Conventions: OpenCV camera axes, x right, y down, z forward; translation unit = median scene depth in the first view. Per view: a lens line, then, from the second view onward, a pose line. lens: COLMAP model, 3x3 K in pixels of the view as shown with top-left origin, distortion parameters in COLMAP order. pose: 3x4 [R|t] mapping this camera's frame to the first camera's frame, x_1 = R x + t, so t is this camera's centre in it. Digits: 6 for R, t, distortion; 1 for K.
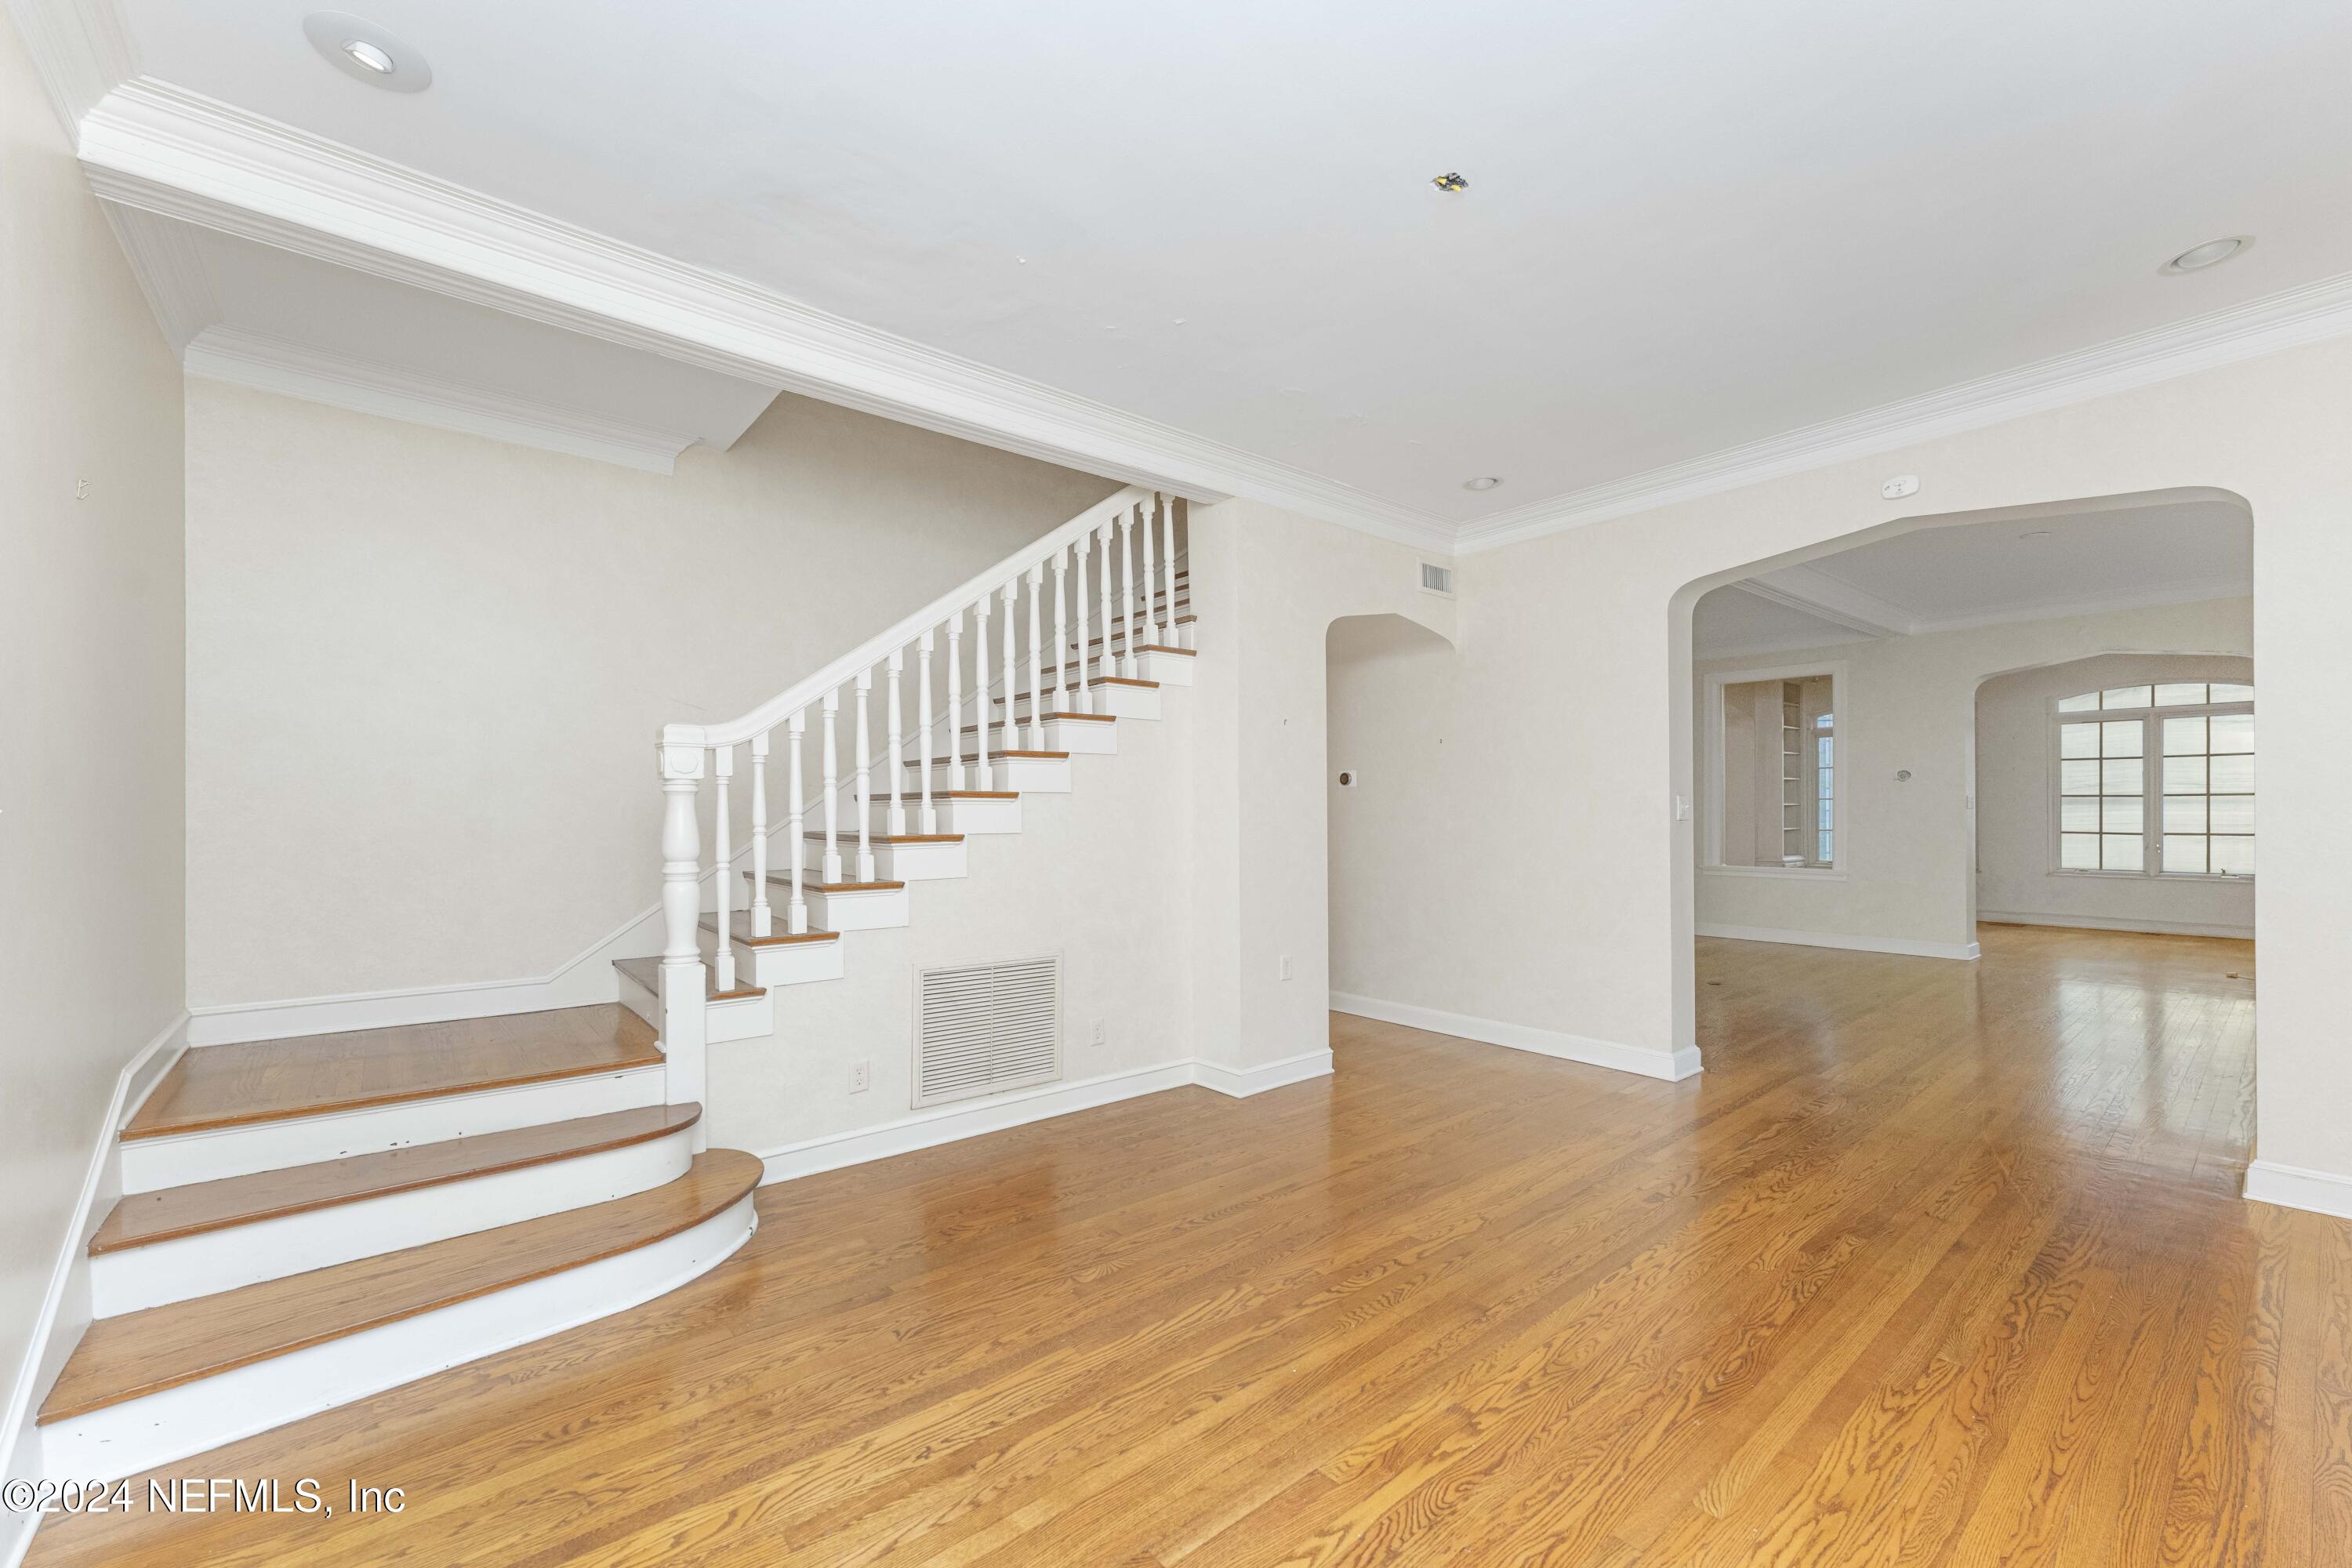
lens RADIAL K [[958.3, 0, 1177.0], [0, 958.3, 809.2], [0, 0, 1]] dist [0.002606, 0.000368]
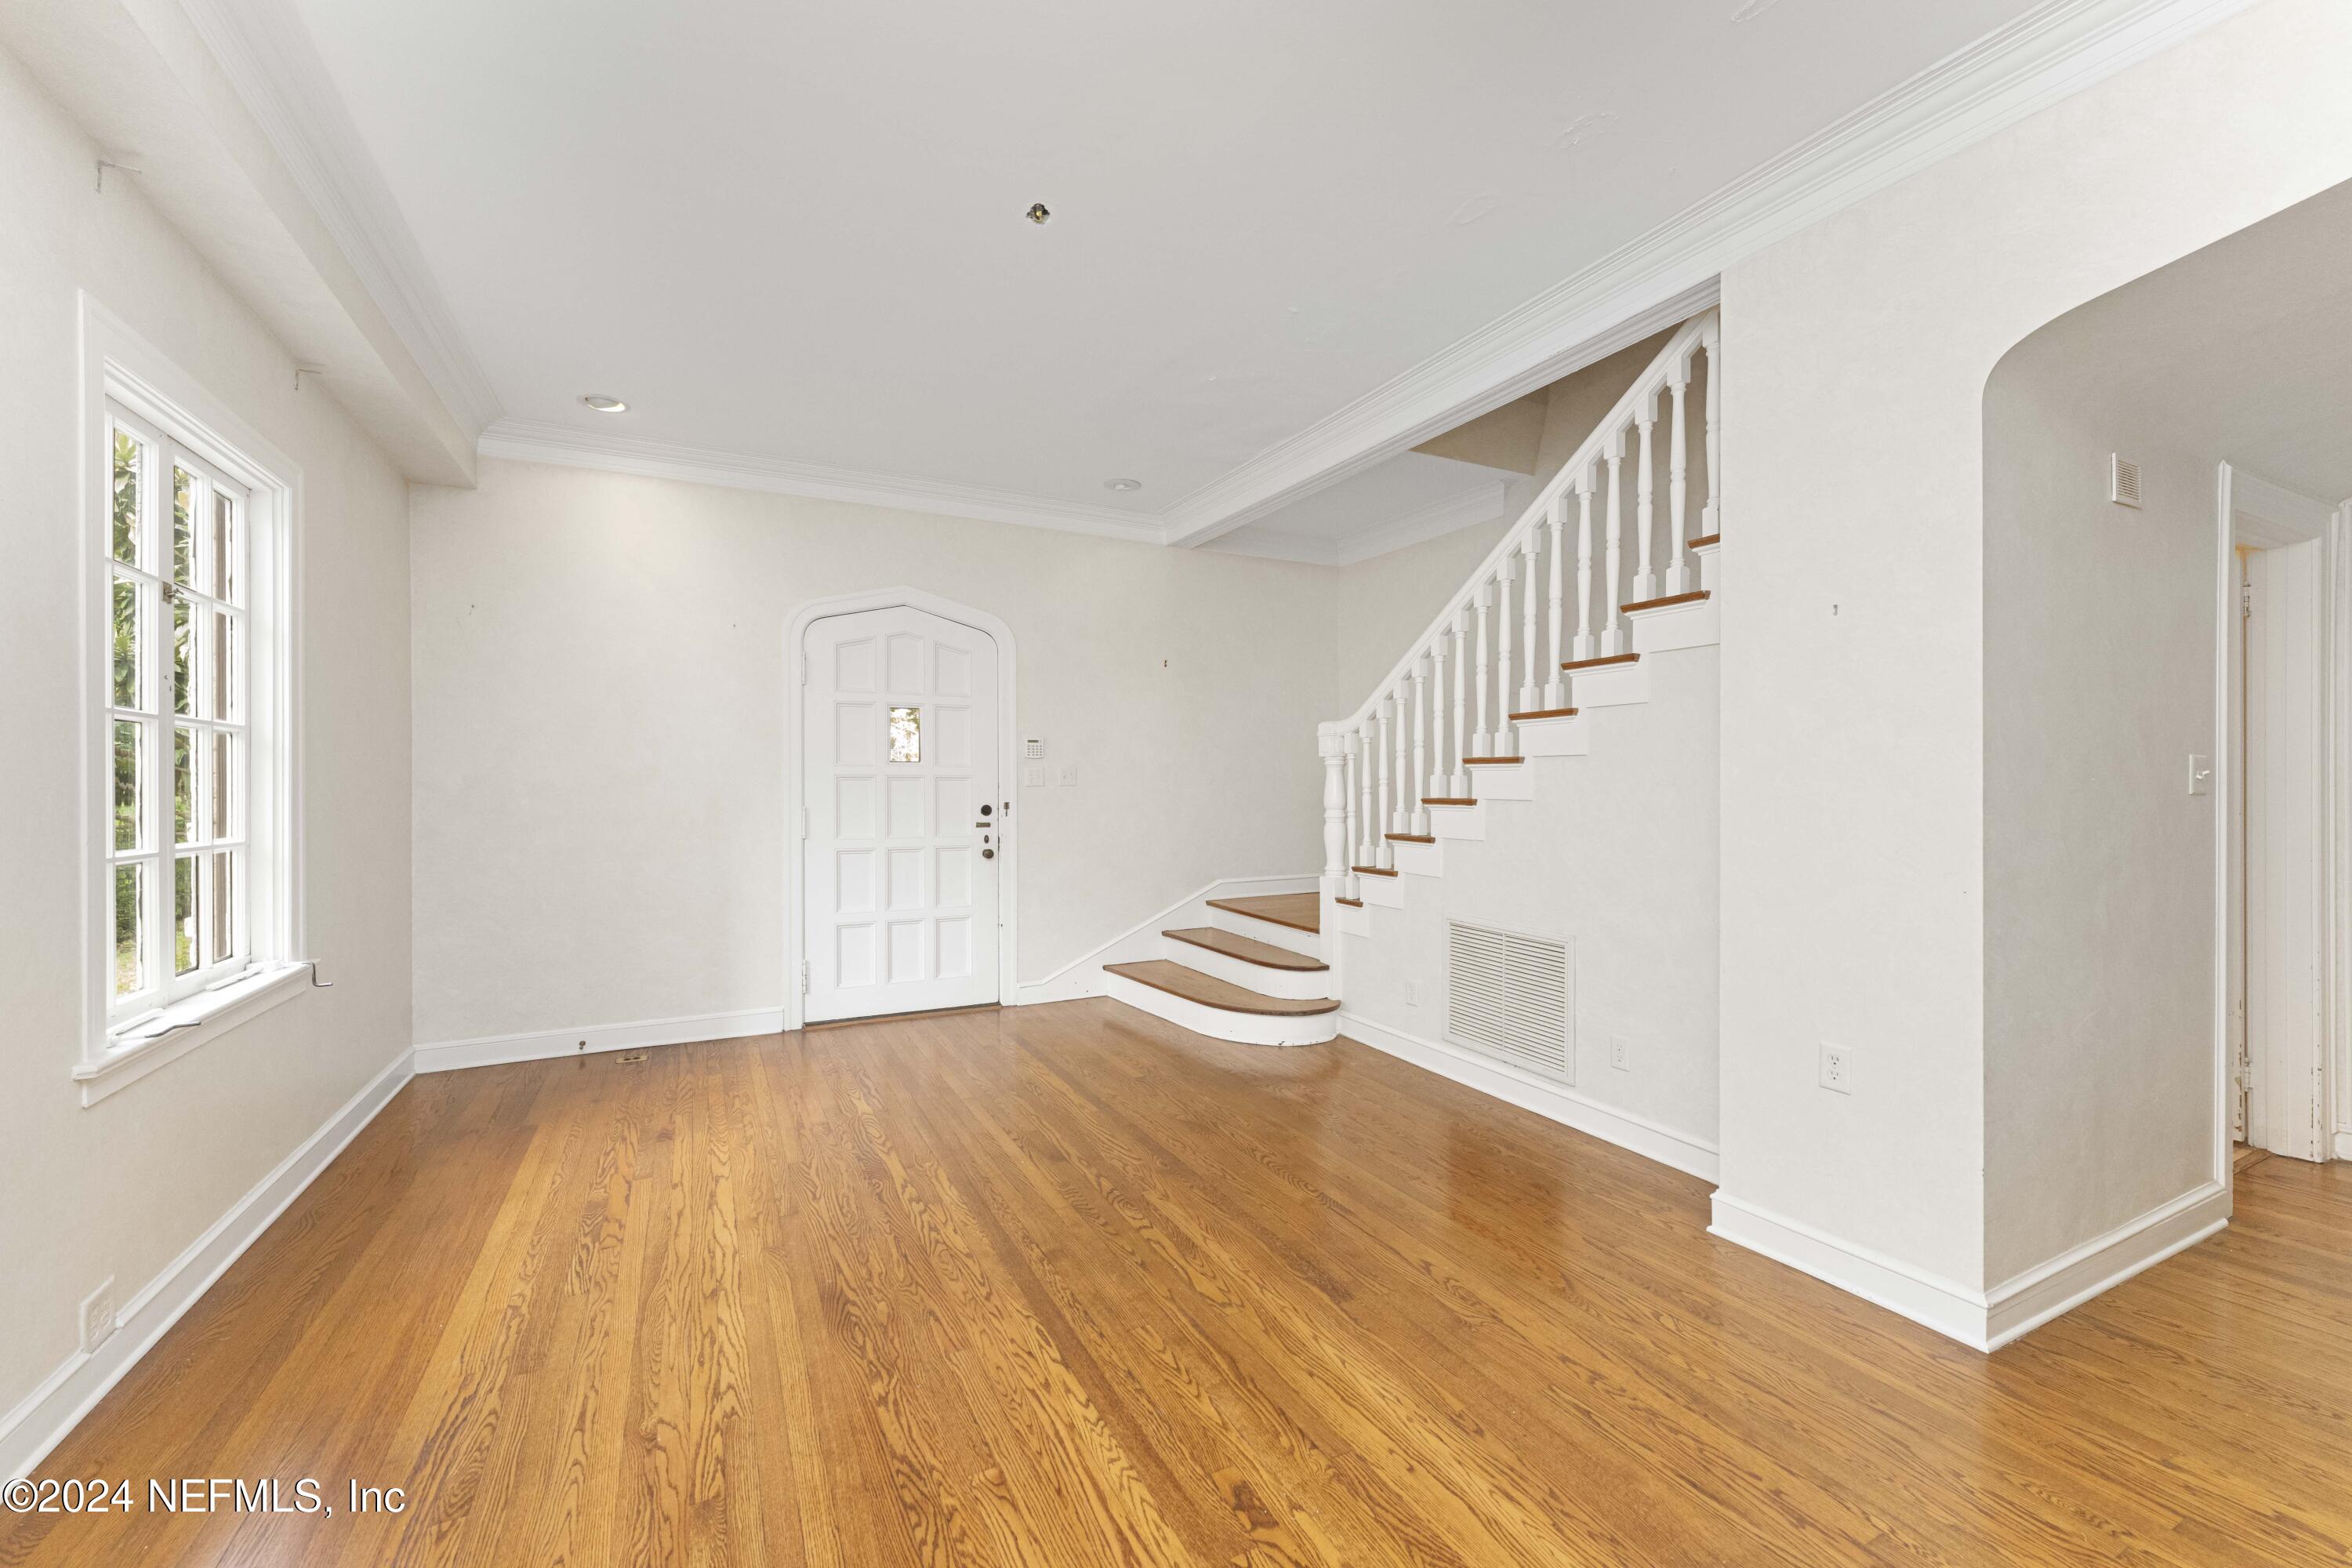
lens RADIAL K [[958.3, 0, 1179.6], [0, 958.3, 780.7], [0, 0, 1]] dist [0.002606, 0.000368]
pose [[-0.232096, 0.003257, -0.972688, 1.247030], [0.004293, 0.999988, 0.002324, 0.001633], [0.972684, -0.003636, -0.232107, 1.321153]]
